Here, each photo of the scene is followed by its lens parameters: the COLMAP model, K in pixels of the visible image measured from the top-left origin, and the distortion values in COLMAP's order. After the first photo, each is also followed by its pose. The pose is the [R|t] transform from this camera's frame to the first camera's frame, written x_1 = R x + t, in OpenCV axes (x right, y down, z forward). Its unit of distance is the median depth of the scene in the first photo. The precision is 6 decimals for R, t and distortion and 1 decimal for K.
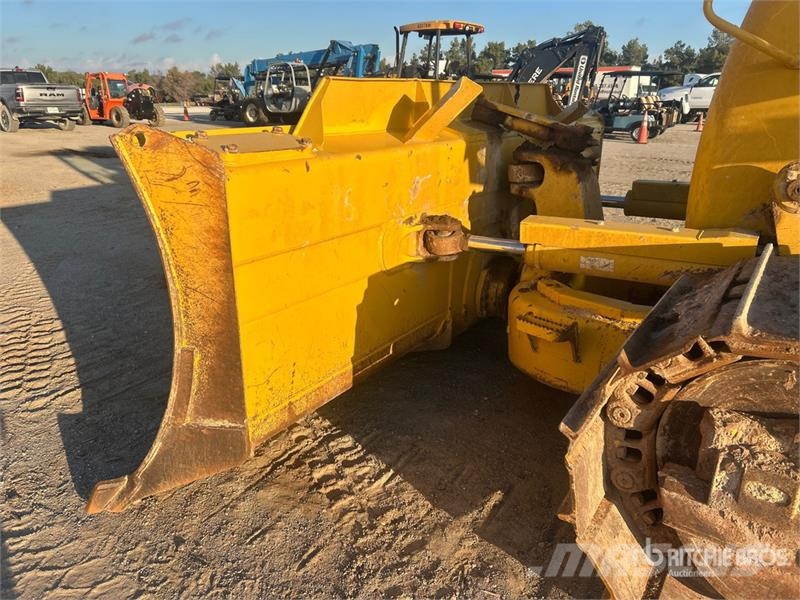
lens RADIAL K [[601.5, 0, 392.2], [0, 601.5, 301.3], [0, 0, 1]] dist [0.057911, -0.095435]
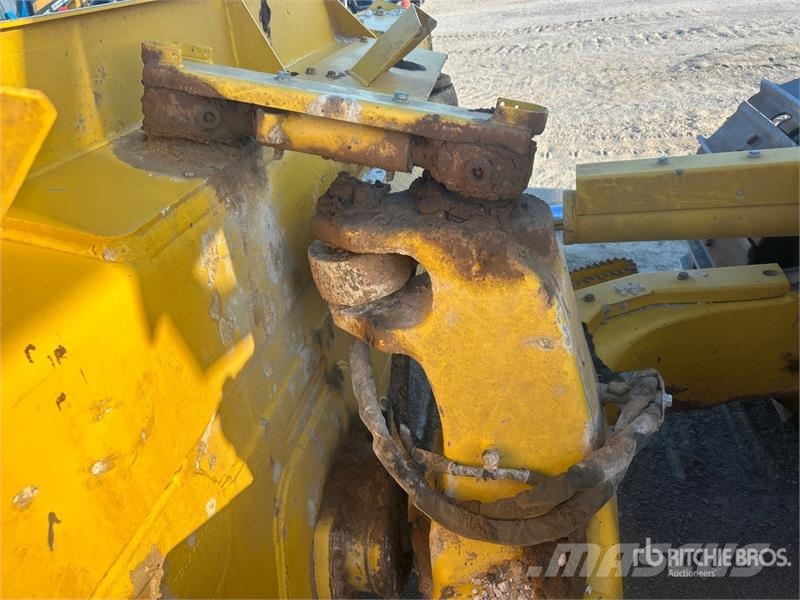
lens RADIAL K [[601.5, 0, 392.2], [0, 601.5, 301.3], [0, 0, 1]] dist [0.057911, -0.095435]
pose [[0.916657, -0.294441, 0.270269, 0.145700], [0.248086, 0.949351, 0.192838, -0.265803], [-0.313359, -0.109716, 0.943275, 0.707527]]
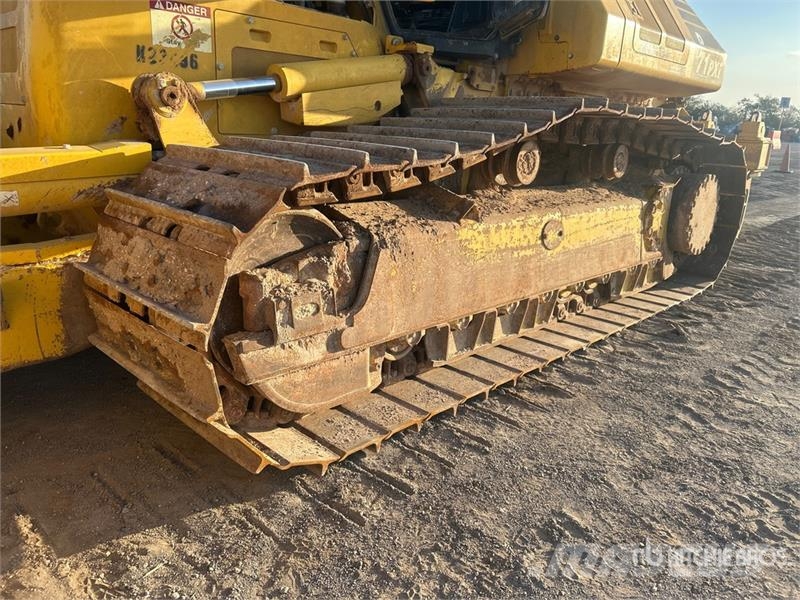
lens RADIAL K [[607.3, 0, 410.0], [0, 607.3, 294.6], [0, 0, 1]] dist [0.013654, -0.004796]
pose [[0.151784, -0.286094, 0.946103, -0.305397], [0.288196, 0.928412, 0.234509, 0.019193], [-0.945465, 0.237069, 0.223370, 0.245499]]
